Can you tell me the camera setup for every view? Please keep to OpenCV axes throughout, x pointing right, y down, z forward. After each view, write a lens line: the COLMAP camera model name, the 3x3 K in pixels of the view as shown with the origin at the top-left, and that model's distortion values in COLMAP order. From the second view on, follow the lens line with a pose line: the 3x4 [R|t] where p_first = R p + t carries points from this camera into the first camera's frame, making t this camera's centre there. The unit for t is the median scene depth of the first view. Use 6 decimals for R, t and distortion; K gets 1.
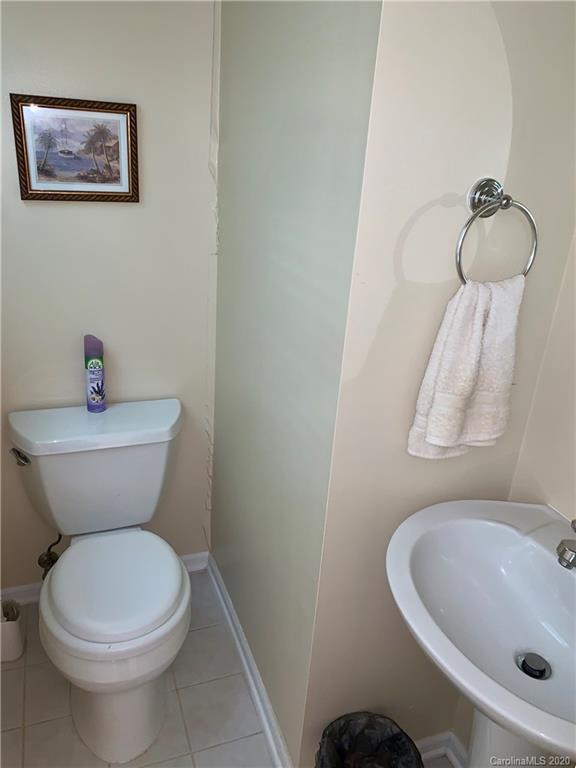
lens RADIAL K [[589.6, 0, 286.9], [0, 589.6, 383.4], [0, 0, 1]] dist [0.034652, -0.034325]
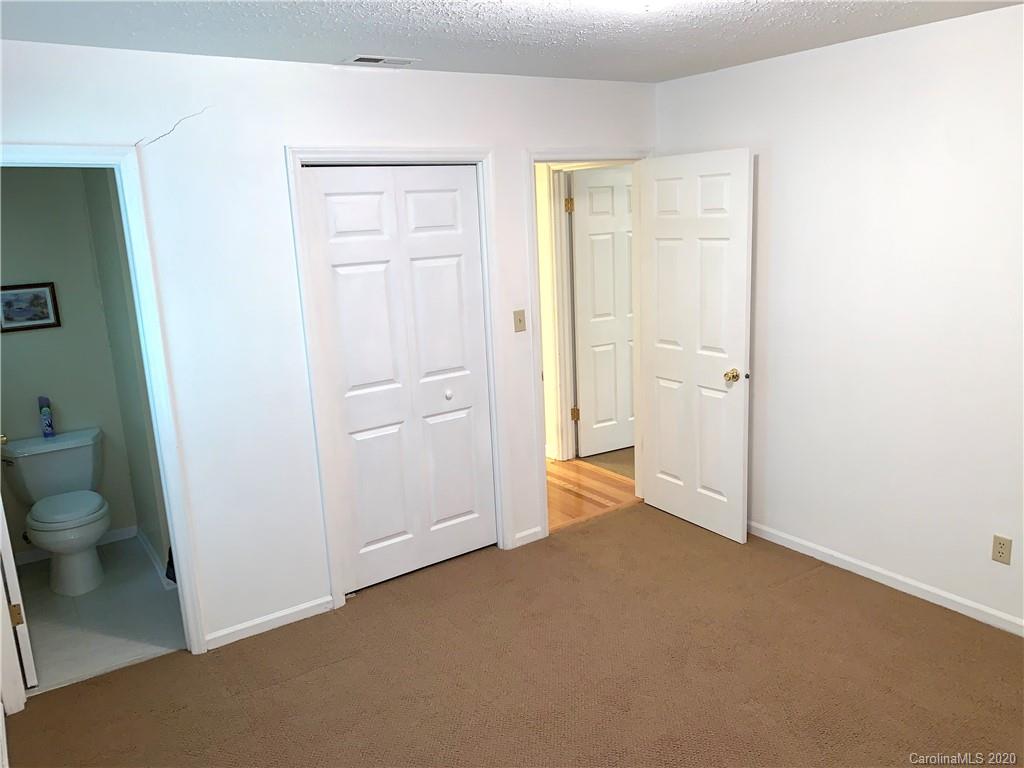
lens RADIAL K [[786.2, 0, 511.5], [0, 786.2, 387.6], [0, 0, 1]] dist [0.034652, -0.034325]
pose [[0.964649, -0.164771, 0.205678, 0.642955], [0.200262, 0.965635, -0.165665, 0.651538], [-0.171313, 0.200998, 0.964496, -1.826204]]
